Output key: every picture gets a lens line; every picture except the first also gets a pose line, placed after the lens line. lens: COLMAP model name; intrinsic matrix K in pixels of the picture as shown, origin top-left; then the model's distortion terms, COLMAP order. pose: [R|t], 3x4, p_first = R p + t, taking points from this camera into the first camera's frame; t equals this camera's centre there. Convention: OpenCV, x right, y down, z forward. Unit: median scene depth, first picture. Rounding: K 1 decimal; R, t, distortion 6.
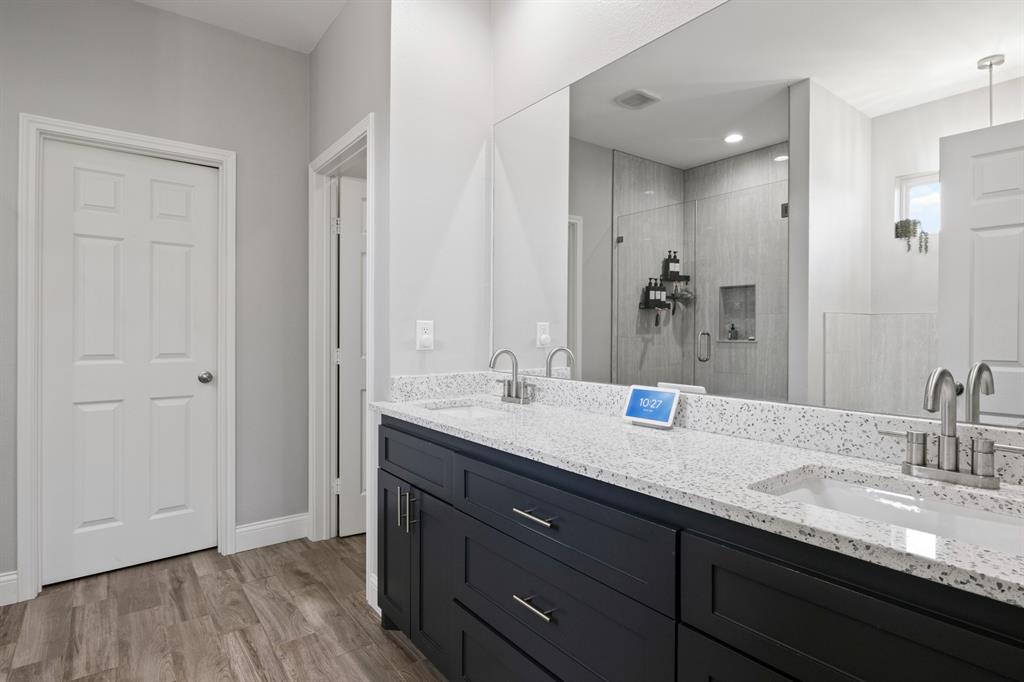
lens RADIAL K [[516.9, 0, 510.0], [0, 516.9, 336.9], [0, 0, 1]] dist [-0.001754, 0.000163]
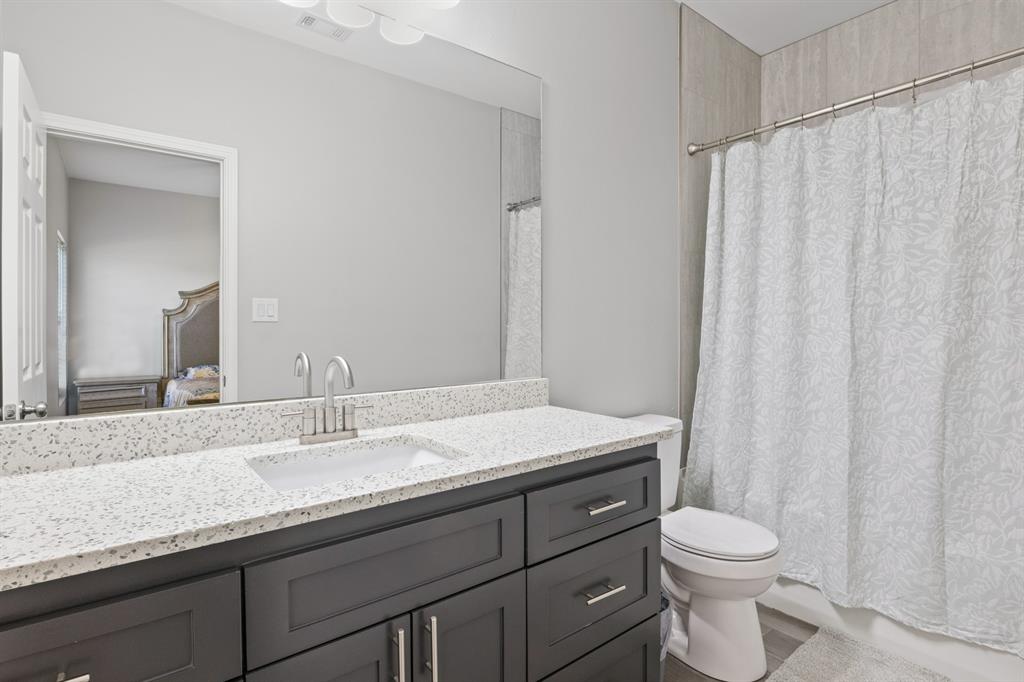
lens RADIAL K [[516.9, 0, 507.2], [0, 516.9, 334.3], [0, 0, 1]] dist [-0.001754, 0.000163]
pose [[-0.006558, -0.018540, 0.999807, -0.502299], [-0.001042, 0.999828, 0.018534, -0.016827], [-0.999978, -0.000920, -0.006576, 0.591130]]
